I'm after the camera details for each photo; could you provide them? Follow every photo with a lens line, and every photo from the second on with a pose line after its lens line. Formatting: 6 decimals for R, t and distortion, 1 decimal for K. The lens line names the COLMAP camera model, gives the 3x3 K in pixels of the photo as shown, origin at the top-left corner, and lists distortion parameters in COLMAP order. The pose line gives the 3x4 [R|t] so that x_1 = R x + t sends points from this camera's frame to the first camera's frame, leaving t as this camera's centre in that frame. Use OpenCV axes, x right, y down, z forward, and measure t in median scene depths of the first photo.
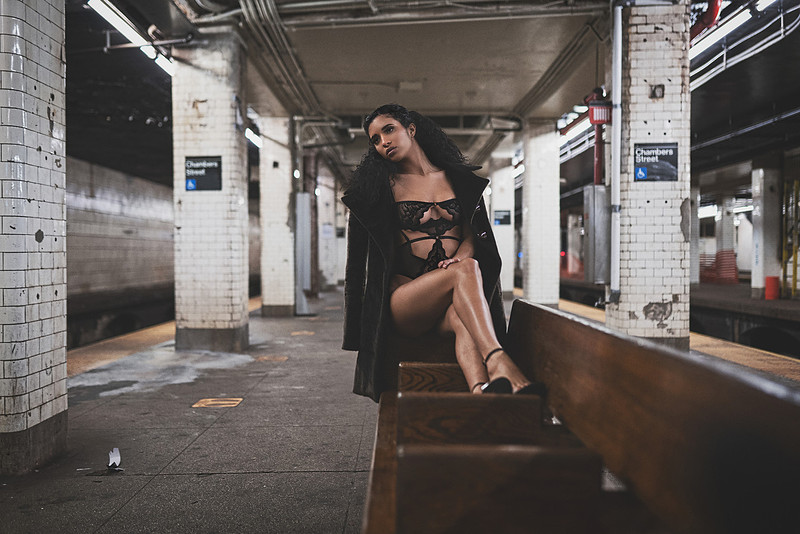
lens RADIAL K [[786.2, 0, 401.6], [0, 786.2, 263.8], [0, 0, 1]] dist [-0.011335, 0.000000]
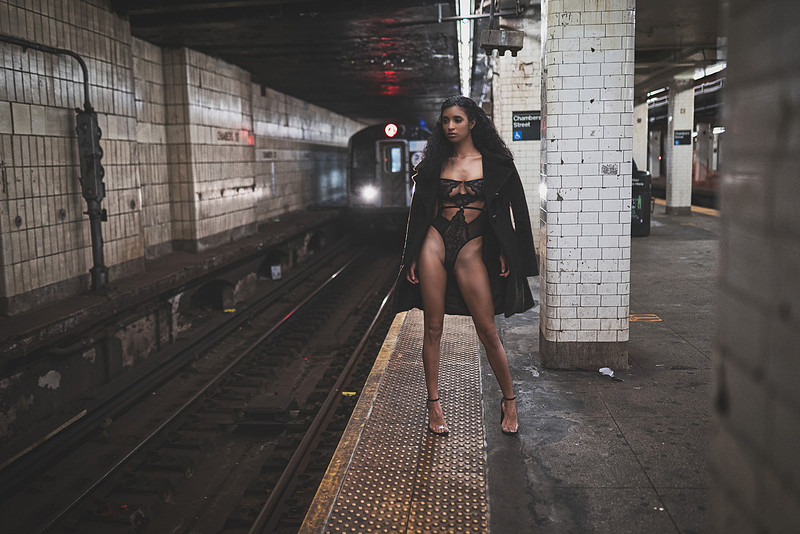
lens RADIAL K [[786.2, 0, 399.3], [0, 786.2, 267.3], [0, 0, 1]] dist [-0.011335, 0.000000]
pose [[0.995383, -0.008245, -0.095626, -0.334454], [0.020169, 0.992025, 0.124416, -0.053796], [0.093837, -0.125771, 0.987611, -0.225201]]
